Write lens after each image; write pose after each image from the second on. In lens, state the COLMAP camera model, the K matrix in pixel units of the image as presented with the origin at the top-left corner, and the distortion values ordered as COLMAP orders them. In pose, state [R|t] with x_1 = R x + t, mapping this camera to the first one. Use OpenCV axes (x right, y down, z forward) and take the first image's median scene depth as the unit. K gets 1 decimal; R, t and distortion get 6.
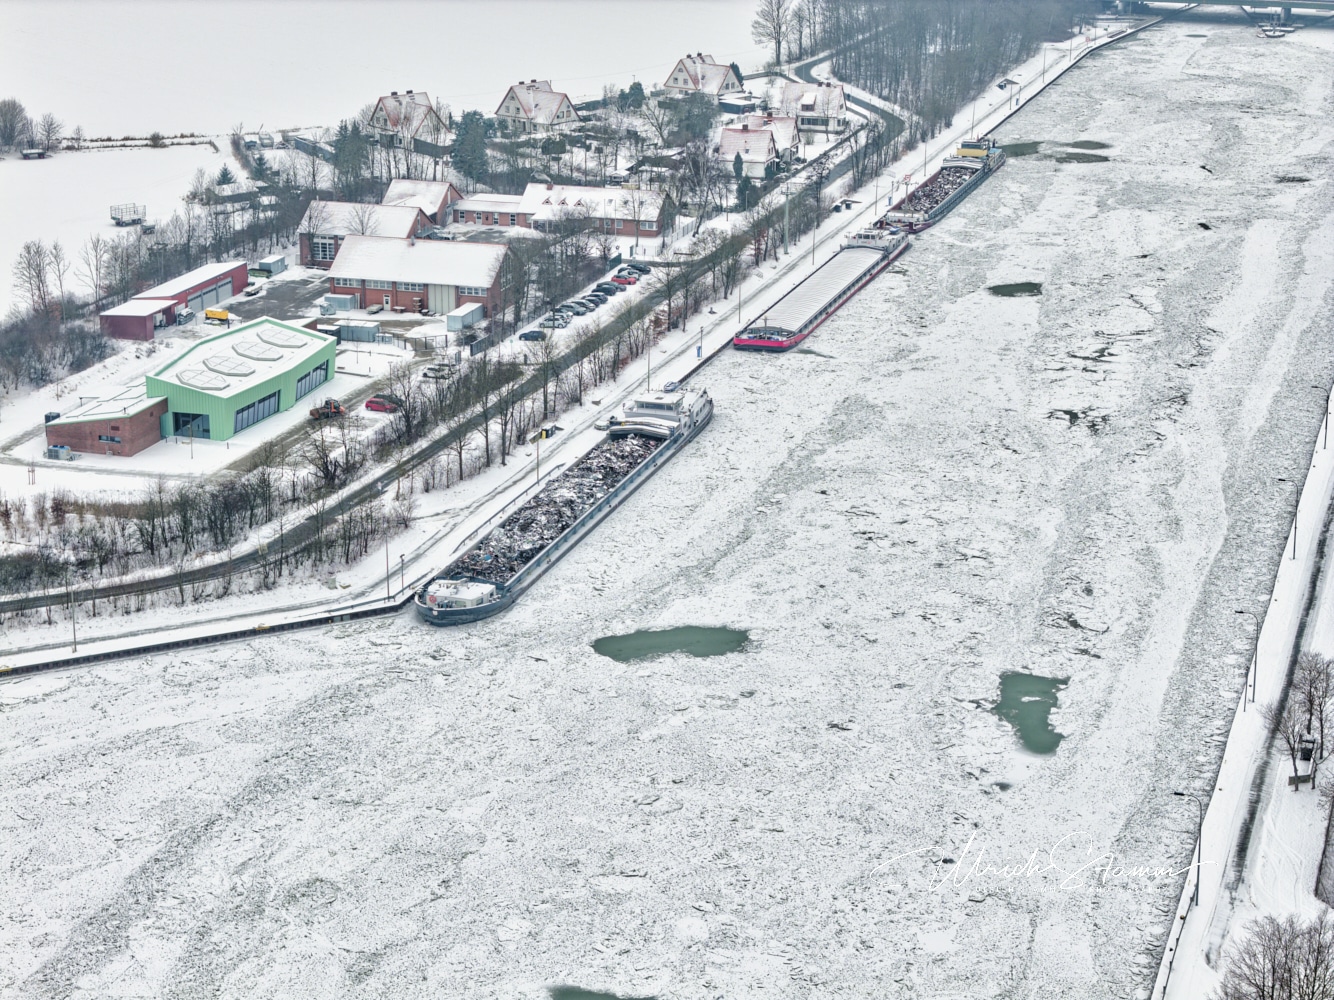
lens RADIAL K [[2684.0, 0, 667.6], [0, 2684.0, 506.3], [0, 0, 1]] dist [0.028605, 0.008754]
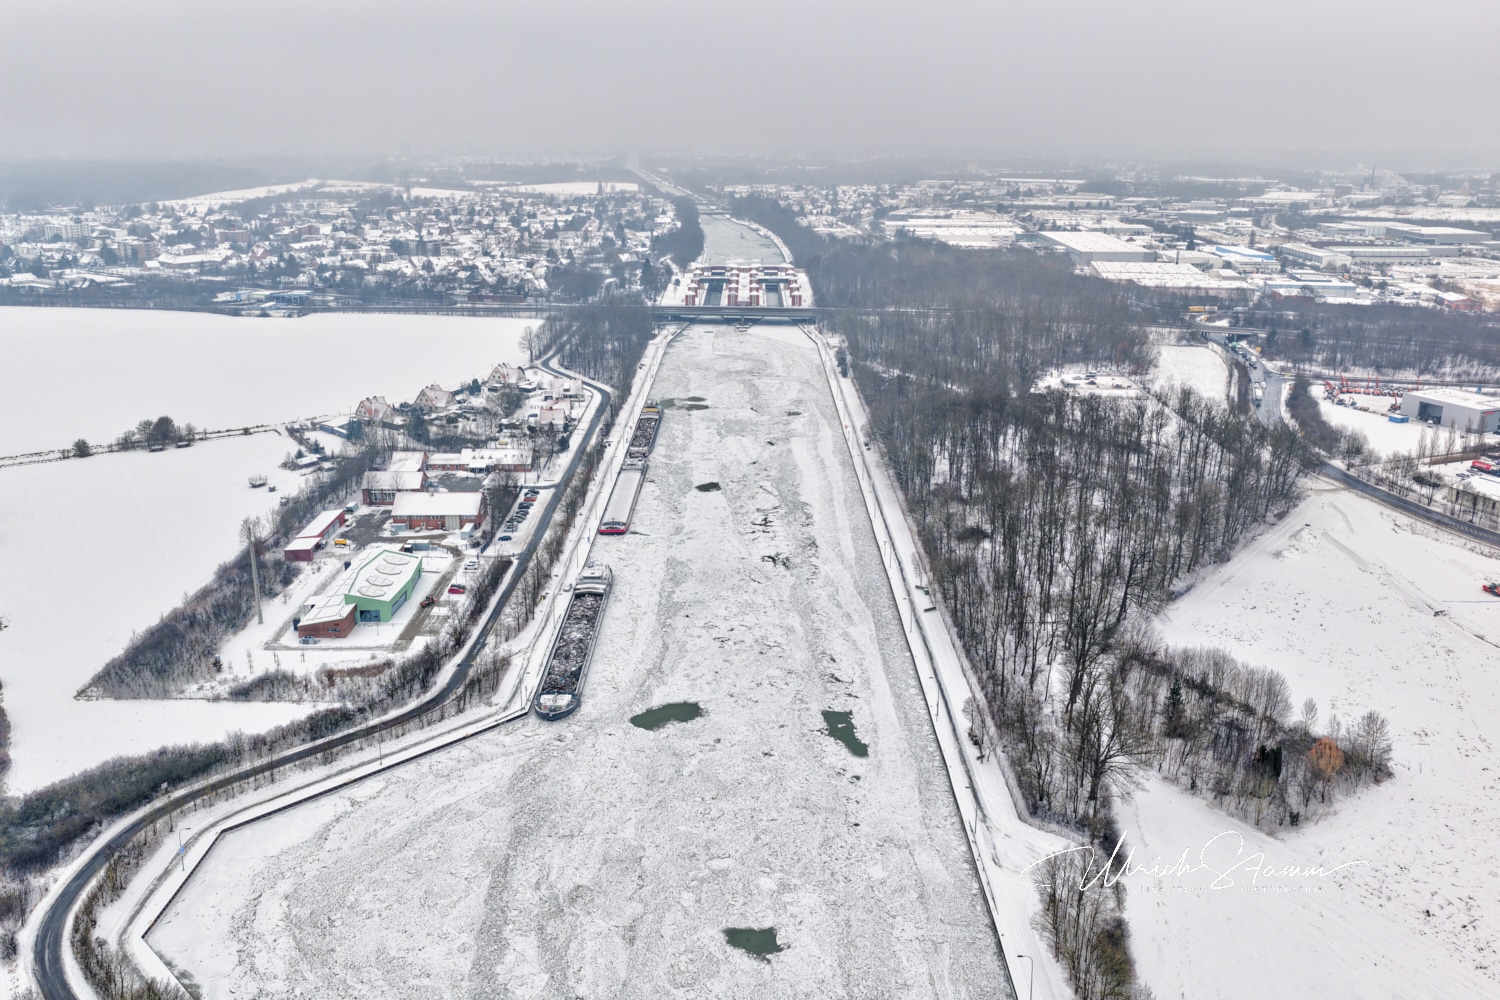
lens RADIAL K [[1243.2, 0, 751.7], [0, 1243.2, 490.8], [0, 0, 1]] dist [0.013455, -0.015635]
pose [[0.952827, -0.087785, 0.290541, -0.168099], [0.089341, 0.995970, 0.007930, -0.105366], [-0.290066, 0.018402, 0.956830, 0.024825]]
